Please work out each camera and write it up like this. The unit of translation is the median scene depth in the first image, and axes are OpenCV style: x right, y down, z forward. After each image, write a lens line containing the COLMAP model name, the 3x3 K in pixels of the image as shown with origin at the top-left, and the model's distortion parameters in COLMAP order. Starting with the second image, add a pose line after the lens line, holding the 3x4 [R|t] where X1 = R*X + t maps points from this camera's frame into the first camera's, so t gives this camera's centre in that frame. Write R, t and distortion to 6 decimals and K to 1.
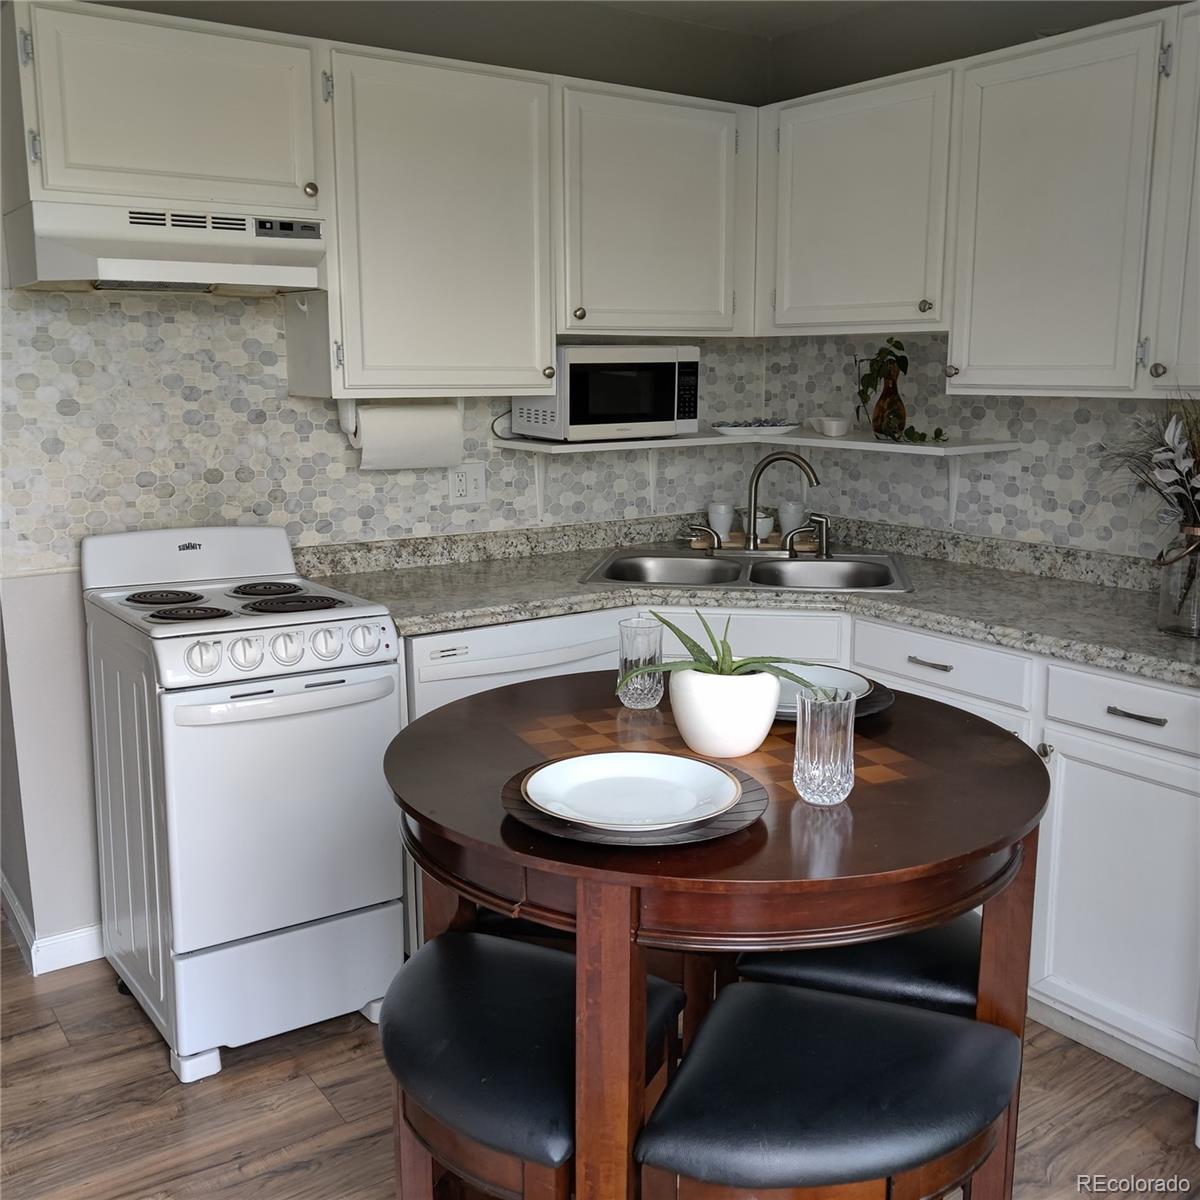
lens RADIAL K [[1229.8, 0, 605.6], [0, 1229.8, 582.8], [0, 0, 1]] dist [0.185492, -0.472331]
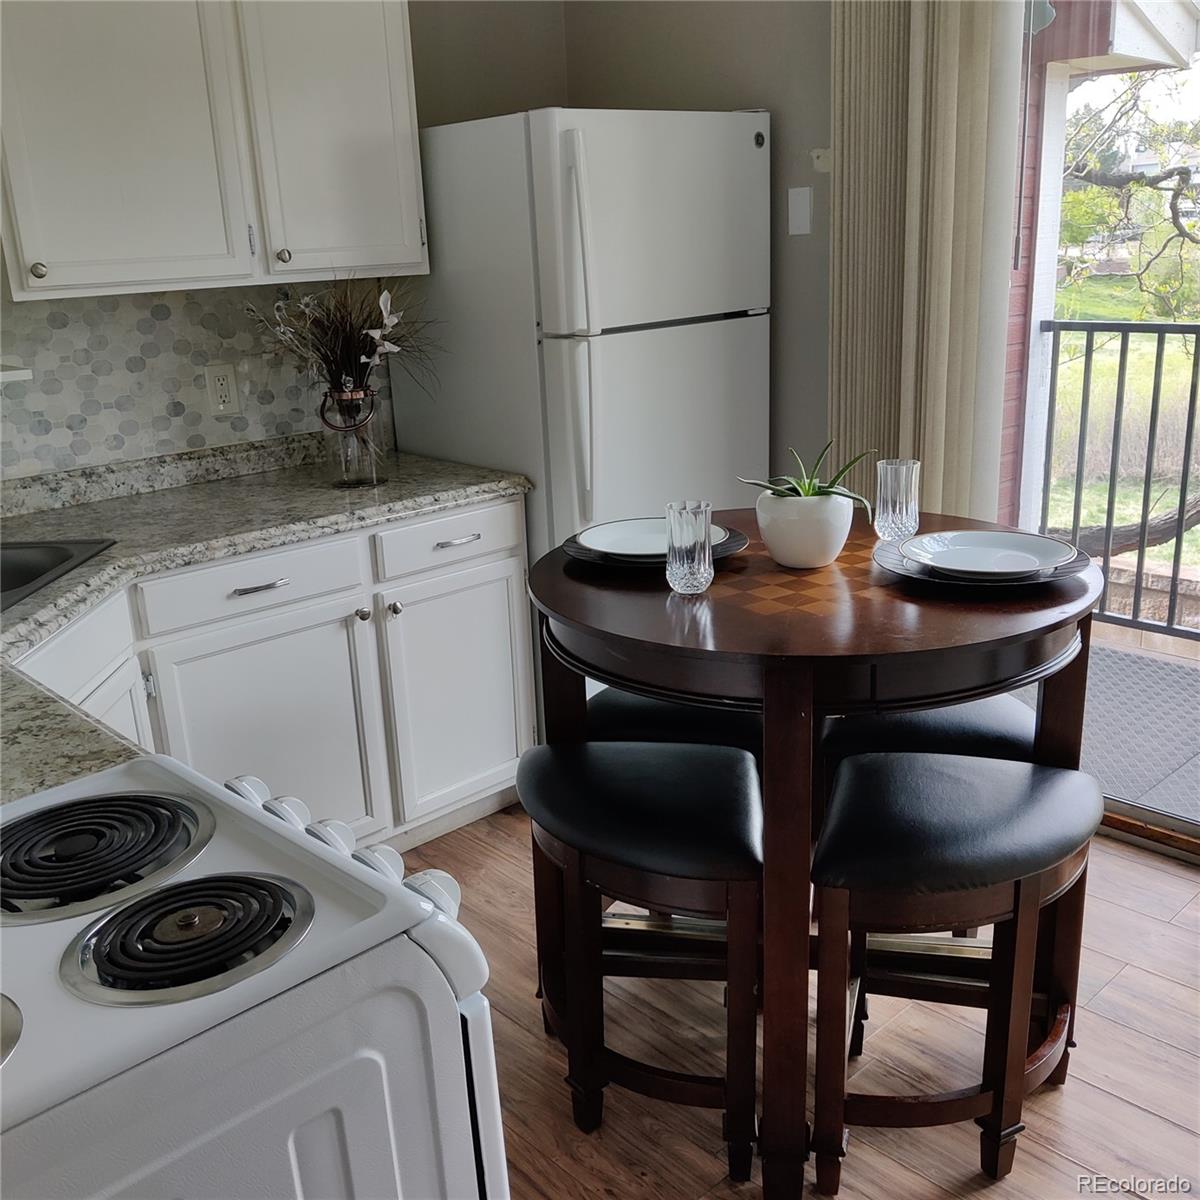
lens RADIAL K [[1229.0, 0, 600.5], [0, 1229.0, 631.5], [0, 0, 1]] dist [-0.008698, -0.024857]
pose [[-0.129729, -0.300699, 0.944855, -0.551218], [0.213545, 0.922073, 0.322769, -0.124386], [-0.968282, 0.243641, -0.055407, 0.707114]]
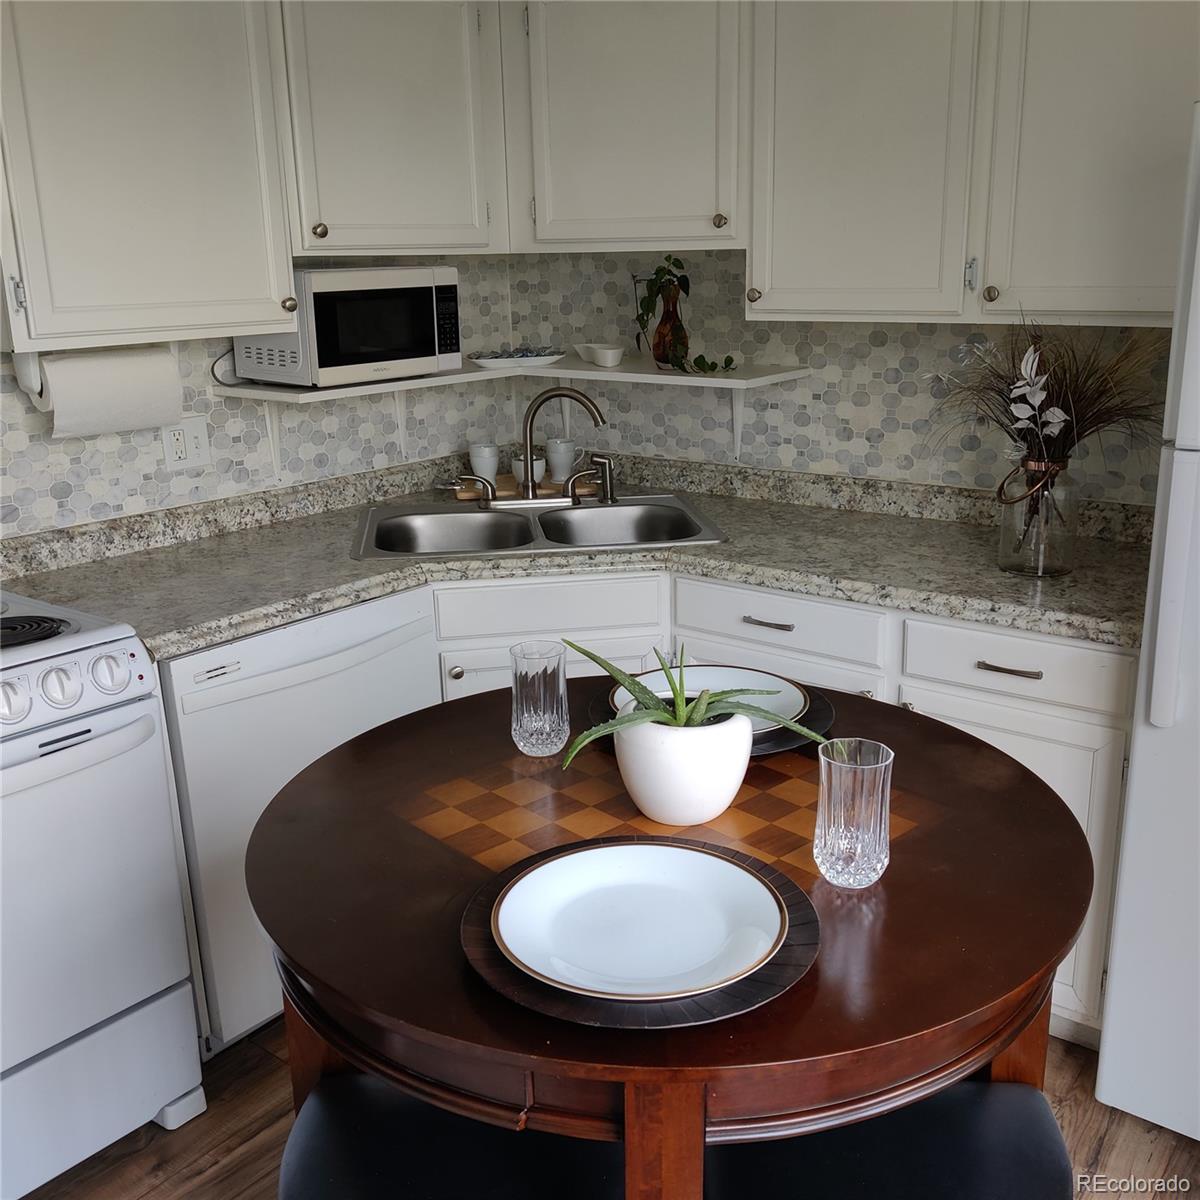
lens RADIAL K [[1229.8, 0, 605.6], [0, 1229.8, 582.8], [0, 0, 1]] dist [0.185492, -0.472331]
pose [[0.957214, -0.090890, 0.274738, -0.088386], [0.068195, 0.993506, 0.091081, -0.048479], [-0.281232, -0.068448, 0.957196, 0.141668]]
